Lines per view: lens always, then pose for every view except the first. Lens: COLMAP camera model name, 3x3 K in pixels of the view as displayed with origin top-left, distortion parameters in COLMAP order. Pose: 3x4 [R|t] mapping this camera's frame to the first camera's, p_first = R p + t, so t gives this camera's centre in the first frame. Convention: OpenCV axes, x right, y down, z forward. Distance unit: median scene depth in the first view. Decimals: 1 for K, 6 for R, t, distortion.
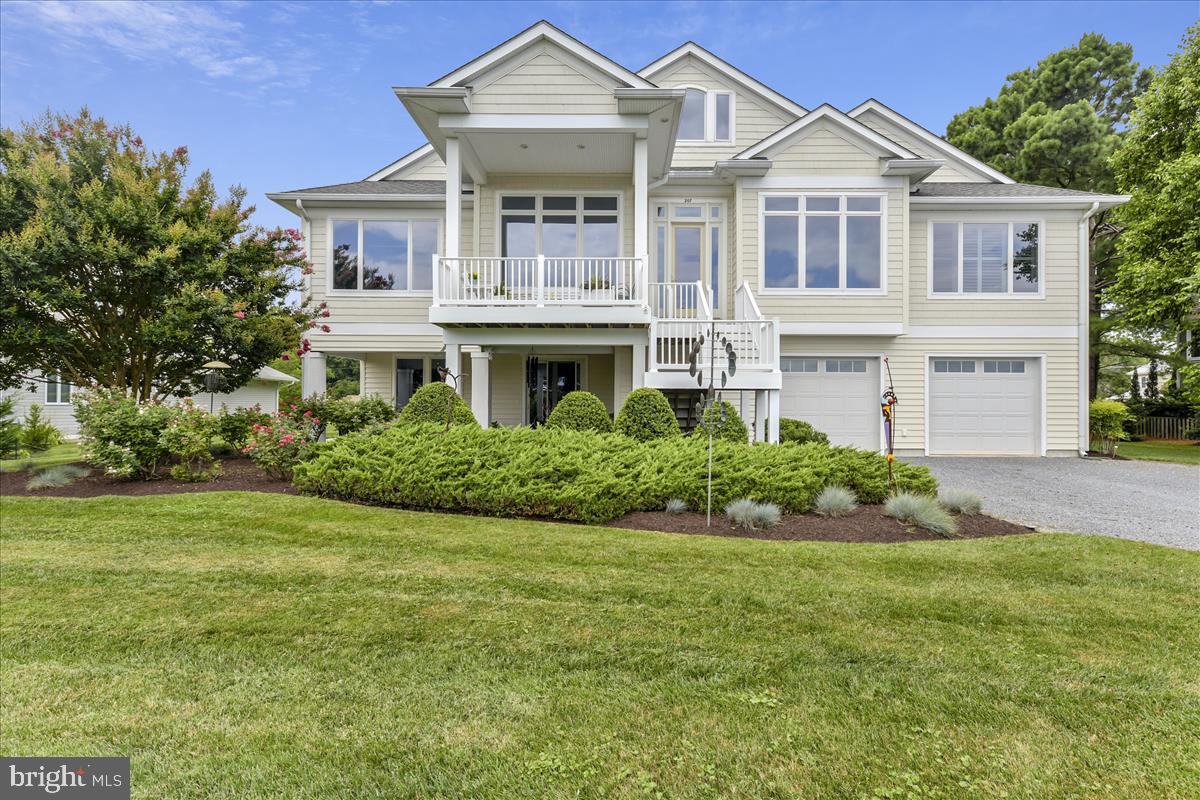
lens RADIAL K [[602.1, 0, 601.7], [0, 602.1, 402.2], [0, 0, 1]] dist [0.002827, 0.001056]
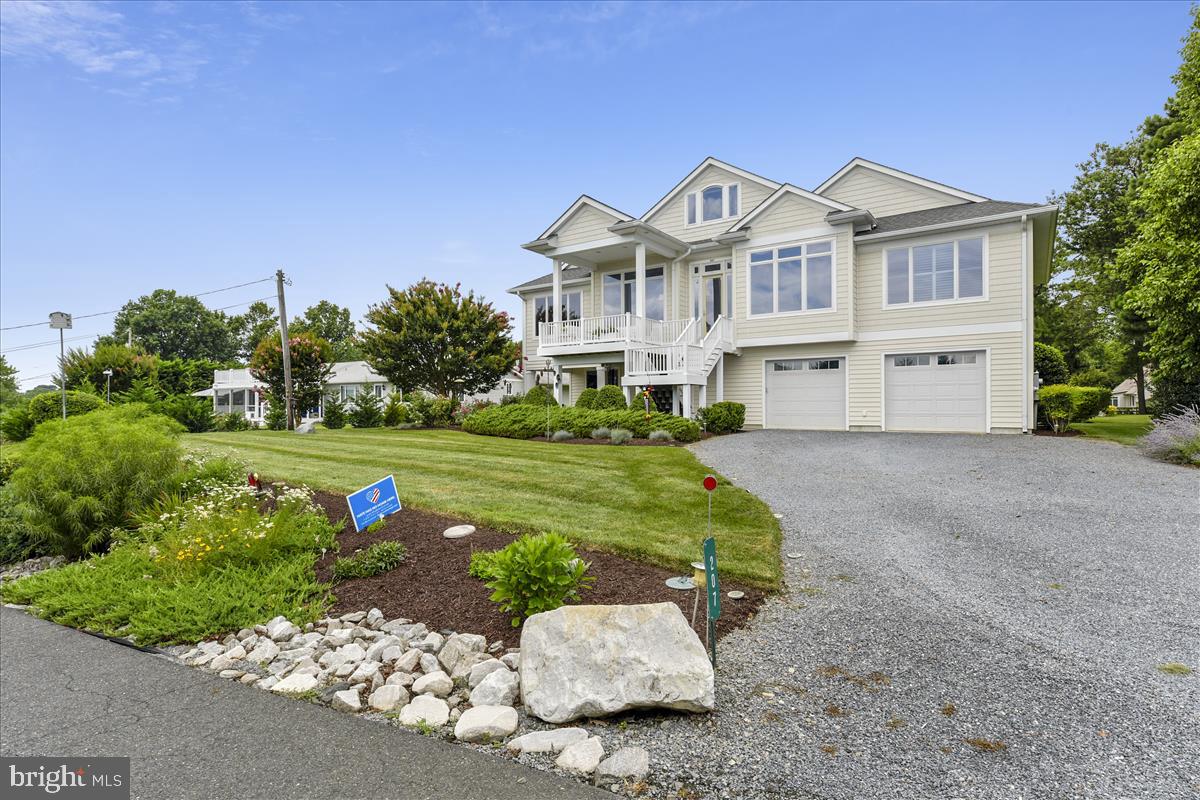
lens RADIAL K [[602.1, 0, 597.7], [0, 602.1, 401.3], [0, 0, 1]] dist [0.002827, 0.001056]
pose [[0.820431, -0.012383, -0.571612, 0.790181], [0.009771, 0.999923, -0.007638, 0.028704], [0.571662, 0.000681, 0.820489, -0.417474]]
